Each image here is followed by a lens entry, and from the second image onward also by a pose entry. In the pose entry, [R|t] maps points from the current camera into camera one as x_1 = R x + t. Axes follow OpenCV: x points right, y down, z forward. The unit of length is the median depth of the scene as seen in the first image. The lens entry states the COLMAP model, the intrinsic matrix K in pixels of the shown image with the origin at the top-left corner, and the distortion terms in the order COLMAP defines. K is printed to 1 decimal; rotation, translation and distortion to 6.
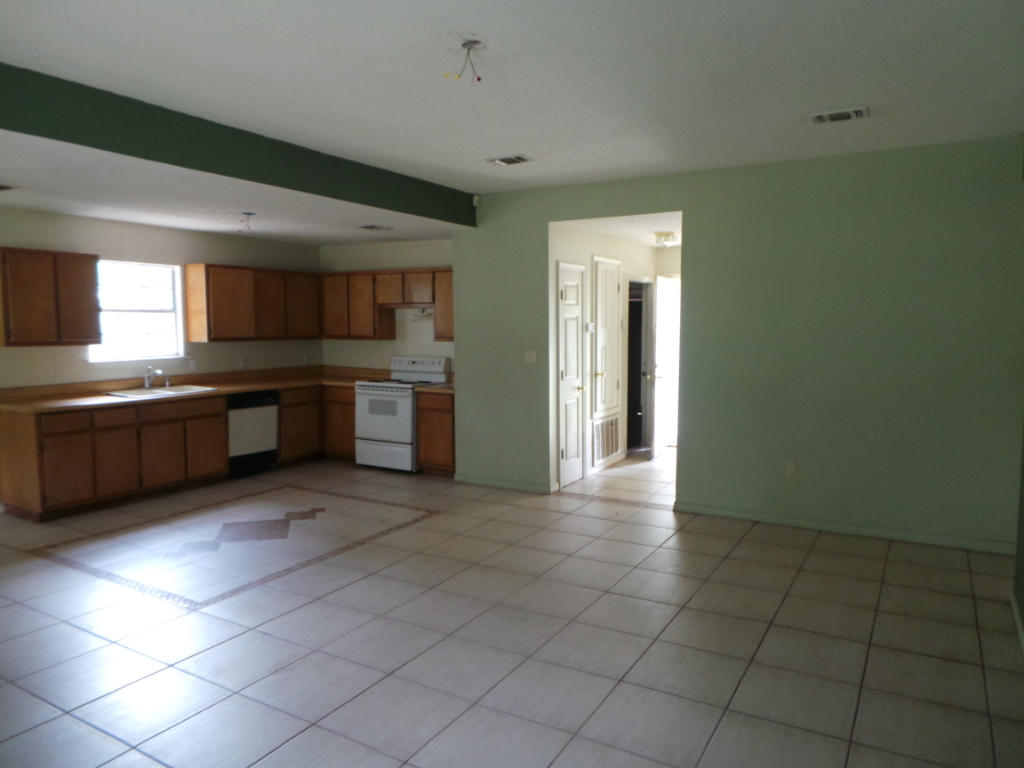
lens RADIAL K [[707.1, 0, 502.5], [0, 707.1, 392.2], [0, 0, 1]] dist [0.003241, 0.007254]
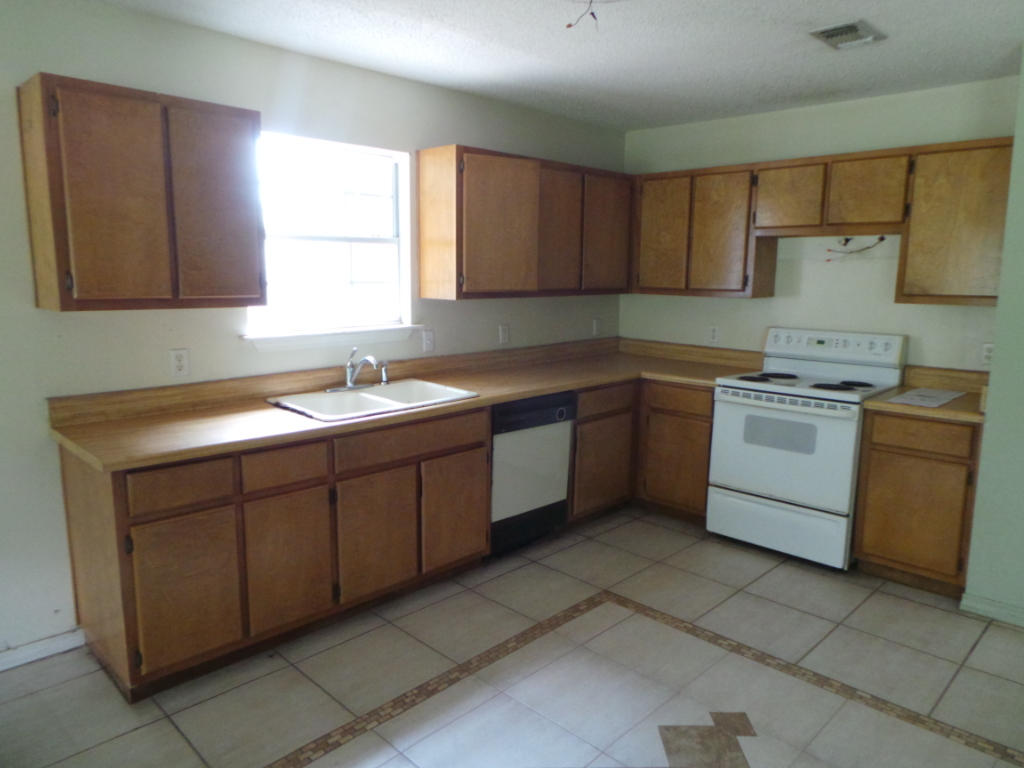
lens RADIAL K [[707.1, 0, 514.4], [0, 707.1, 378.8], [0, 0, 1]] dist [0.003241, 0.007254]
pose [[0.974365, 0.039189, -0.221534, -0.251934], [-0.027049, 0.997975, 0.057576, -0.042921], [0.223342, -0.050108, 0.973451, 0.489000]]
